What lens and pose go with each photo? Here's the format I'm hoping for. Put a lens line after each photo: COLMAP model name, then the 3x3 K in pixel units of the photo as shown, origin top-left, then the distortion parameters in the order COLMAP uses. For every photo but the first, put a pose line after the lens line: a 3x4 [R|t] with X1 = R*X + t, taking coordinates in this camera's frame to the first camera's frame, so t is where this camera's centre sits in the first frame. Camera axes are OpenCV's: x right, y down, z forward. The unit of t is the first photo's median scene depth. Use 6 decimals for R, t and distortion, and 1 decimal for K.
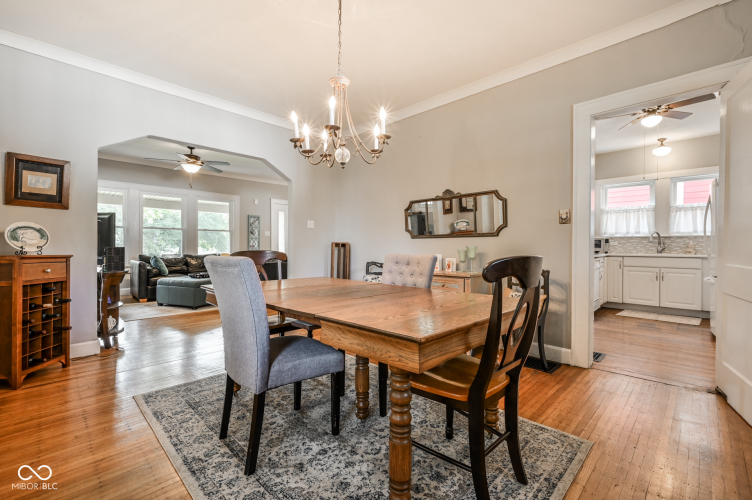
lens RADIAL K [[325.7, 0, 374.6], [0, 325.7, 246.2], [0, 0, 1]] dist [-0.000124, -0.000065]
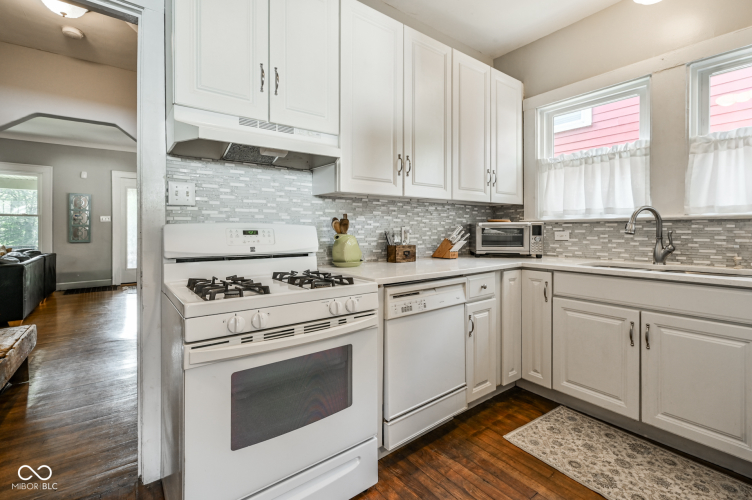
lens RADIAL K [[325.7, 0, 385.1], [0, 325.7, 229.3], [0, 0, 1]] dist [-0.000124, -0.000065]
pose [[0.989199, -0.000188, -0.146579, 0.607782], [-0.001179, 0.999957, -0.009239, -0.013656], [0.146574, 0.009312, 0.989156, 0.569556]]
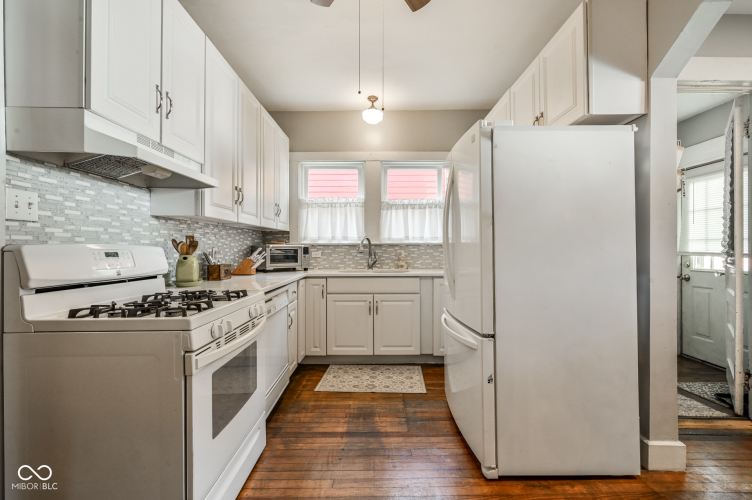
lens RADIAL K [[325.7, 0, 361.2], [0, 325.7, 250.3], [0, 0, 1]] dist [-0.000124, -0.000065]
pose [[0.739107, -0.002848, 0.673582, 0.398881], [0.007446, 0.999965, -0.003943, -0.014331], [-0.673547, 0.007930, 0.739102, 0.505175]]
